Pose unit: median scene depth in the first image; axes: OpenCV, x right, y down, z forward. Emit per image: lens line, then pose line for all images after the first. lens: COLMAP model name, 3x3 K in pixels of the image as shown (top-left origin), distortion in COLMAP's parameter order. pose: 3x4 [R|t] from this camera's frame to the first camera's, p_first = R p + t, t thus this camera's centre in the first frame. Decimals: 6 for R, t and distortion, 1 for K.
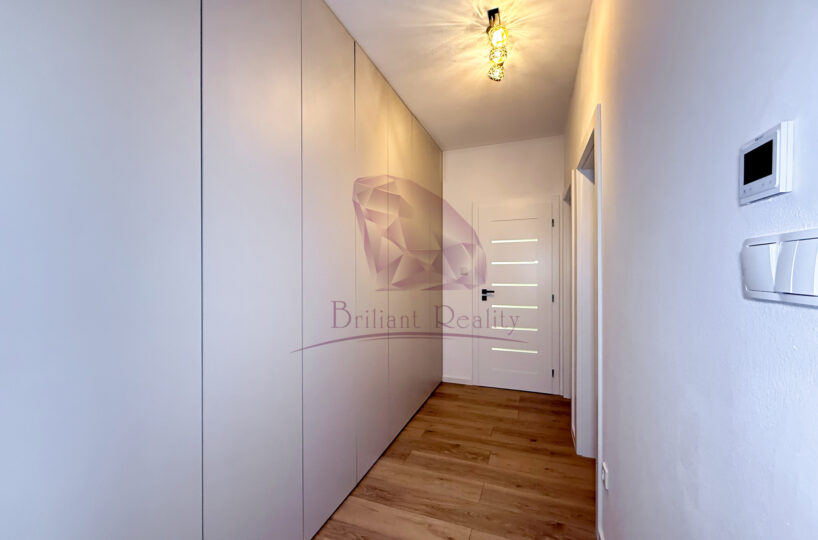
lens RADIAL K [[326.1, 0, 413.9], [0, 326.1, 273.5], [0, 0, 1]] dist [0.000340, -0.000978]
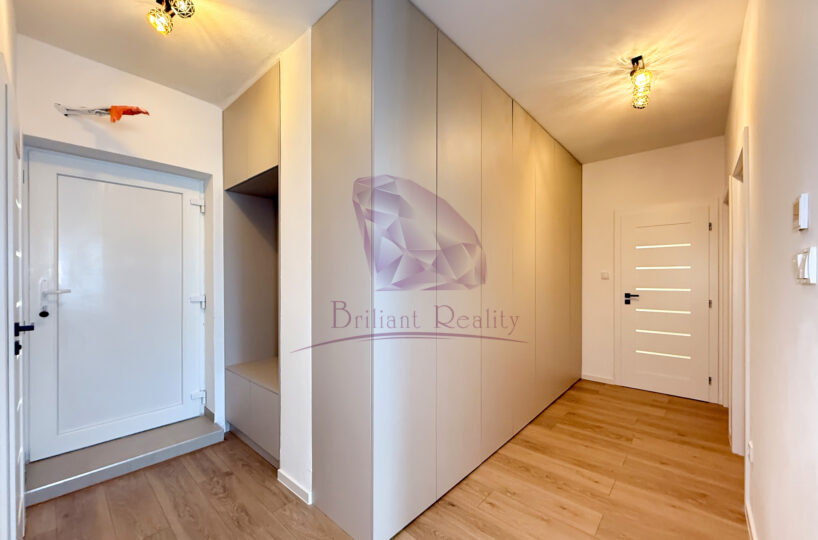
lens RADIAL K [[326.1, 0, 409.1], [0, 326.1, 270.1], [0, 0, 1]] dist [0.000340, -0.000978]
pose [[0.929986, 0.007094, -0.367526, -0.073743], [-0.016505, 0.999611, -0.022469, 0.015139], [0.367224, 0.026962, 0.929742, -0.329835]]
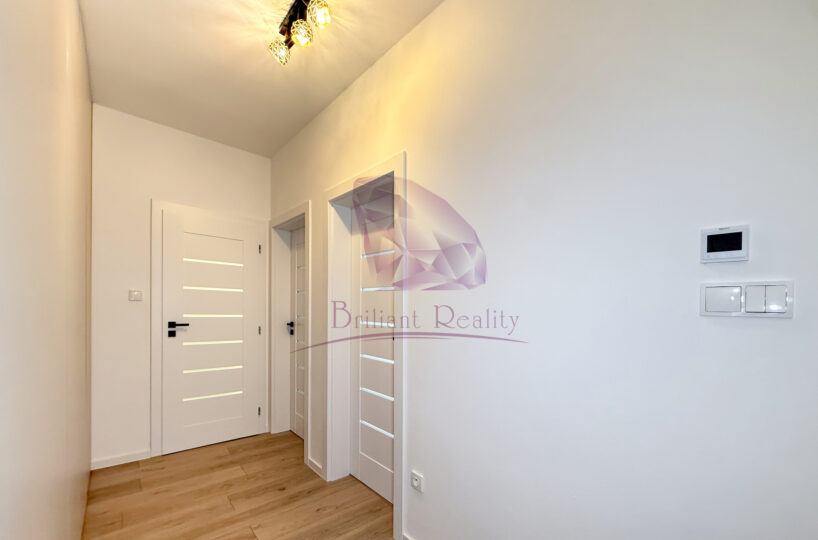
lens RADIAL K [[326.1, 0, 378.3], [0, 326.1, 310.5], [0, 0, 1]] dist [0.000340, -0.000978]
pose [[0.492701, 0.023465, 0.869882, -0.296181], [-0.030642, 0.999484, -0.009606, 0.024639], [-0.869659, -0.021922, 0.493166, 0.349175]]
